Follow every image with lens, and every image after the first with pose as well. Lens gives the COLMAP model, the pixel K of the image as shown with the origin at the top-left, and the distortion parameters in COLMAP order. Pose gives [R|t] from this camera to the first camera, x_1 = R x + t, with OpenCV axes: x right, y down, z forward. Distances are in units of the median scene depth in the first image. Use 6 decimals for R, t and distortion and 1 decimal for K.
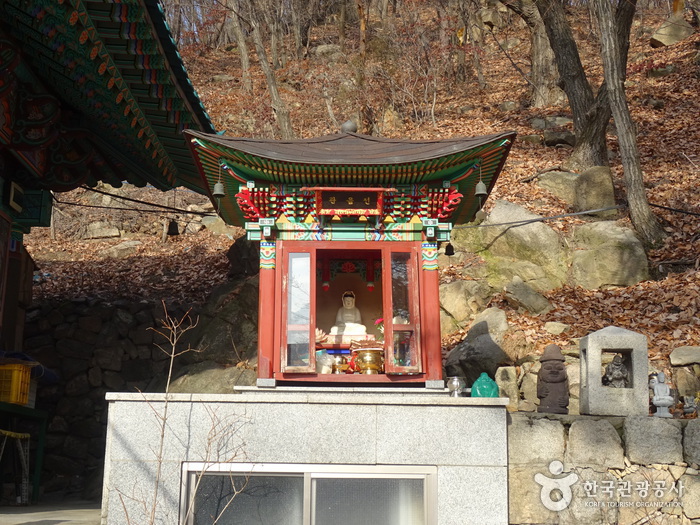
lens RADIAL K [[851.1, 0, 350.0], [0, 851.1, 262.5], [0, 0, 1]] dist [-0.009668, -0.013703]
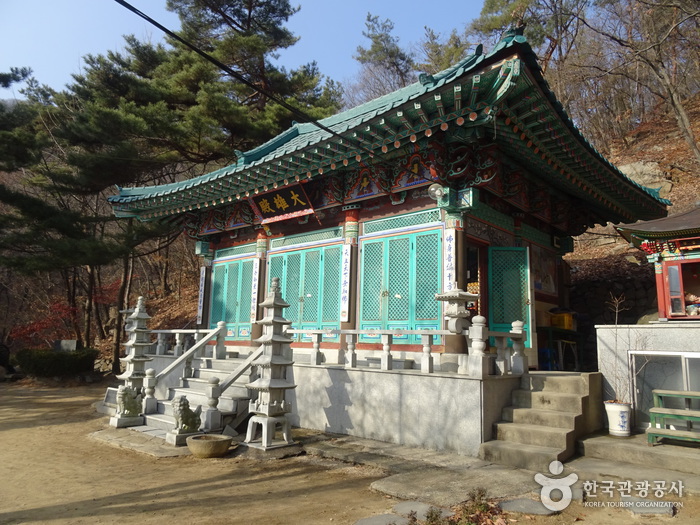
lens RADIAL K [[527.6, 0, 350.0], [0, 527.6, 262.5], [0, 0, 1]] dist [0.001858, 0.003659]
pose [[0.710799, -0.098264, -0.696498, 0.333592], [0.124344, 0.992153, -0.013079, -0.115207], [0.692318, -0.077309, 0.717440, -0.706981]]
